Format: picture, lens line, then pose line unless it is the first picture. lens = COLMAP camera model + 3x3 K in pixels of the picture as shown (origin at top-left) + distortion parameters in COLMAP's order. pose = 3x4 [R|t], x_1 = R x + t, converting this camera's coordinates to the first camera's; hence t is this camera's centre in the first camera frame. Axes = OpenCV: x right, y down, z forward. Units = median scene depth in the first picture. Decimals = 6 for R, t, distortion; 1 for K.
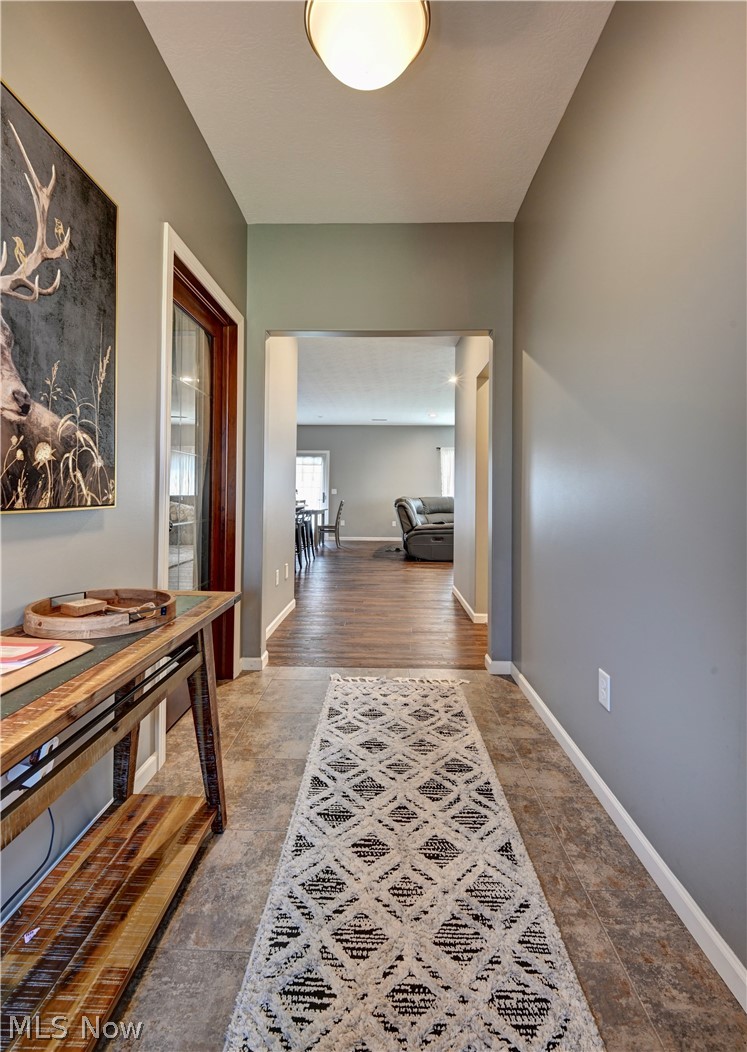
lens RADIAL K [[445.8, 0, 372.9], [0, 445.8, 492.9], [0, 0, 1]] dist [-0.000129, -0.000013]
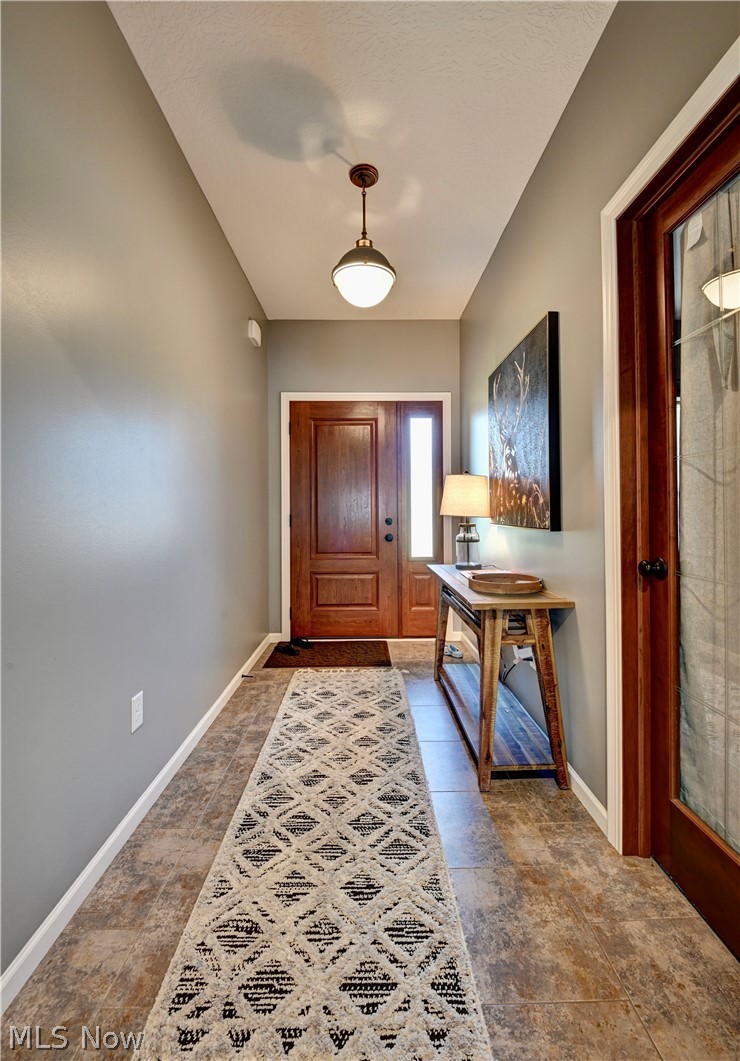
lens RADIAL K [[446.0, 0, 370.9], [0, 446.0, 509.4], [0, 0, 1]] dist [0.000156, -0.000019]
pose [[-0.999072, -0.000840, -0.043072, 0.024174], [-0.000620, 0.999987, -0.005129, -0.021072], [0.043076, -0.005097, -0.999059, 2.022507]]
